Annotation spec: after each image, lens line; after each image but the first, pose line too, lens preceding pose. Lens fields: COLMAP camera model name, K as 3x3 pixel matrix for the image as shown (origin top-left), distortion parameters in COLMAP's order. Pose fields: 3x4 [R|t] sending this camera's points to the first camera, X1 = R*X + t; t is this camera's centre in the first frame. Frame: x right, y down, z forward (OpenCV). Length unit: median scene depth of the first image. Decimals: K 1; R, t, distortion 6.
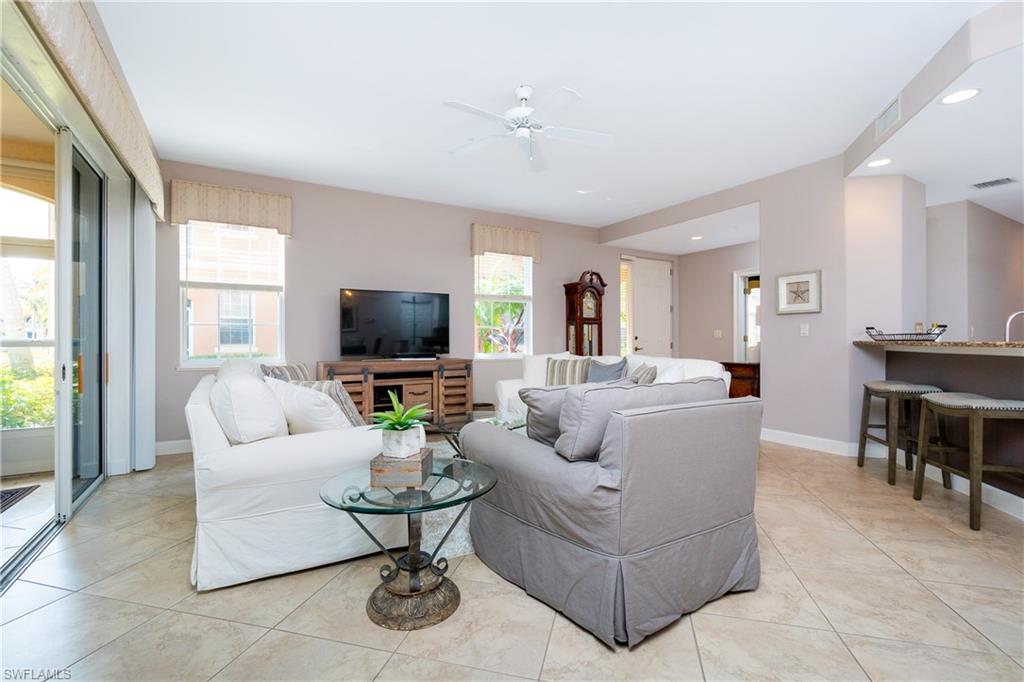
lens RADIAL K [[449.0, 0, 517.2], [0, 449.0, 339.4], [0, 0, 1]] dist [0.001988, 0.000212]
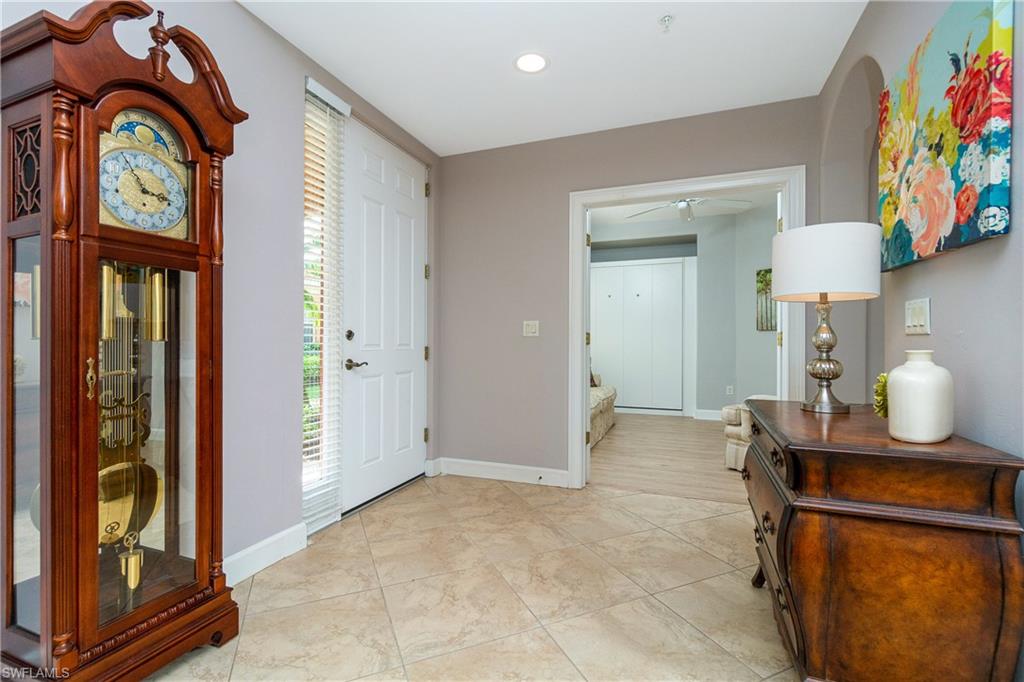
lens RADIAL K [[449.0, 0, 506.3], [0, 449.0, 333.1], [0, 0, 1]] dist [0.001988, 0.000212]
pose [[0.799072, 0.015349, 0.601040, 0.237574], [-0.008037, 0.999857, -0.014849, -0.000202], [-0.601182, 0.007035, 0.799081, 1.014612]]
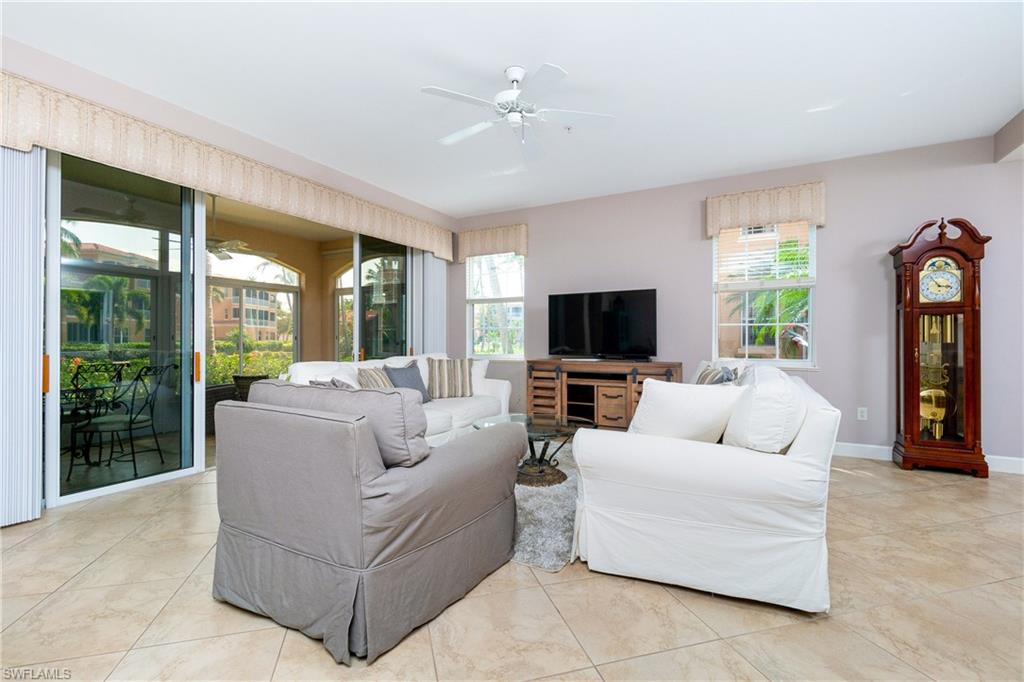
lens RADIAL K [[449.0, 0, 512.6], [0, 449.0, 344.2], [0, 0, 1]] dist [0.001988, 0.000212]
pose [[0.508681, 0.010665, -0.860889, 0.524680], [-0.004274, 0.999942, 0.009863, 0.000193], [0.860944, -0.001338, 0.508697, 0.348806]]
